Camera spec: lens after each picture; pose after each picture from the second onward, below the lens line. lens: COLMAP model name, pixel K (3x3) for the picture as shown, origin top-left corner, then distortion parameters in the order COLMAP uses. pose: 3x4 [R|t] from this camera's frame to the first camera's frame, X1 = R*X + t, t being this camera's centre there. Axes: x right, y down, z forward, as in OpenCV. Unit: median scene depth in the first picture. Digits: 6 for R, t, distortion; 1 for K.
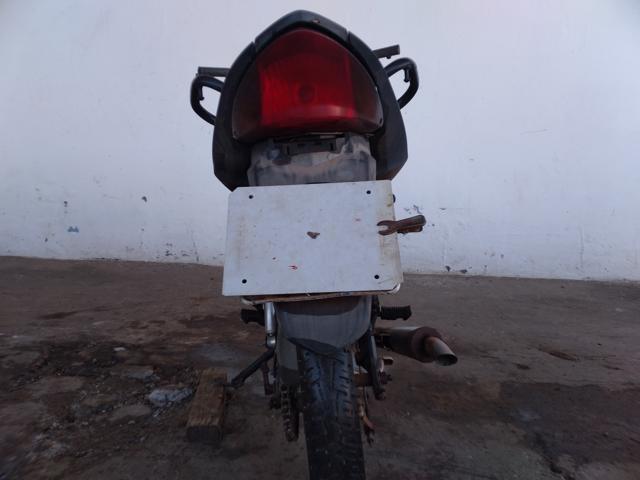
lens RADIAL K [[547.5, 0, 311.9], [0, 547.5, 251.0], [0, 0, 1]] dist [0.105567, -0.195251]
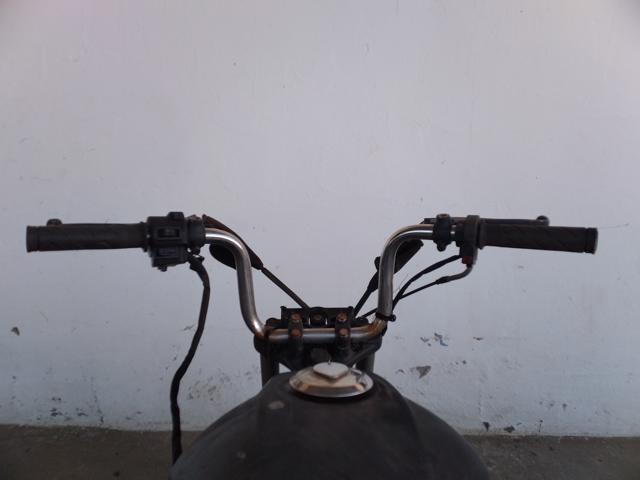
lens RADIAL K [[547.5, 0, 321.1], [0, 547.5, 238.7], [0, 0, 1]] dist [0.105567, -0.195251]
pose [[0.998243, -0.005677, 0.058976, 0.012645], [0.008143, 0.999099, -0.041653, -0.218364], [-0.058686, 0.042061, 0.997390, 0.434991]]
